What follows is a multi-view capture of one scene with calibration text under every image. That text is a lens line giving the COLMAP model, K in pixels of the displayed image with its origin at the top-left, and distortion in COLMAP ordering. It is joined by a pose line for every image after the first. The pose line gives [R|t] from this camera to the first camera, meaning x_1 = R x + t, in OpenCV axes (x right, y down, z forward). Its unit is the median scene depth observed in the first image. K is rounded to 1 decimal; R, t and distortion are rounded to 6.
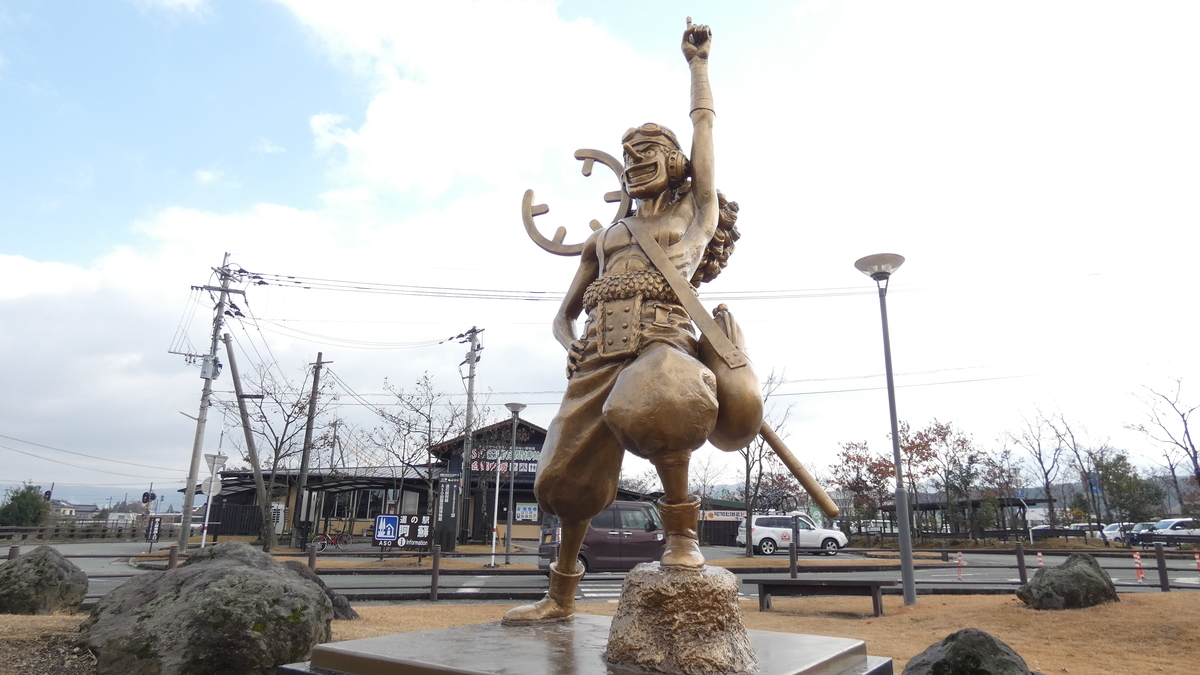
lens RADIAL K [[716.6, 0, 597.7], [0, 716.6, 340.8], [0, 0, 1]] dist [0.003244, 0.001505]
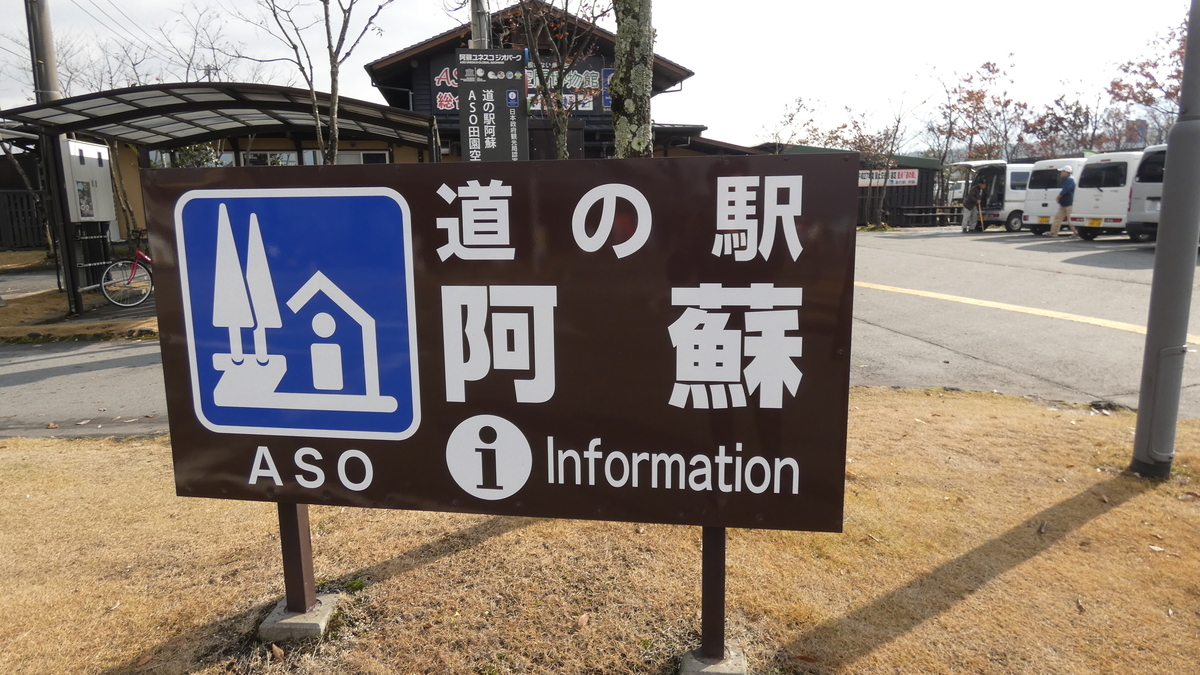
lens RADIAL K [[716.6, 0, 601.2], [0, 716.6, 333.7], [0, 0, 1]] dist [0.003244, 0.001505]
pose [[0.993408, -0.061779, 0.096557, -0.197129], [0.015546, 0.907166, 0.420485, 0.167465], [-0.113571, -0.416212, 0.902147, 0.680020]]
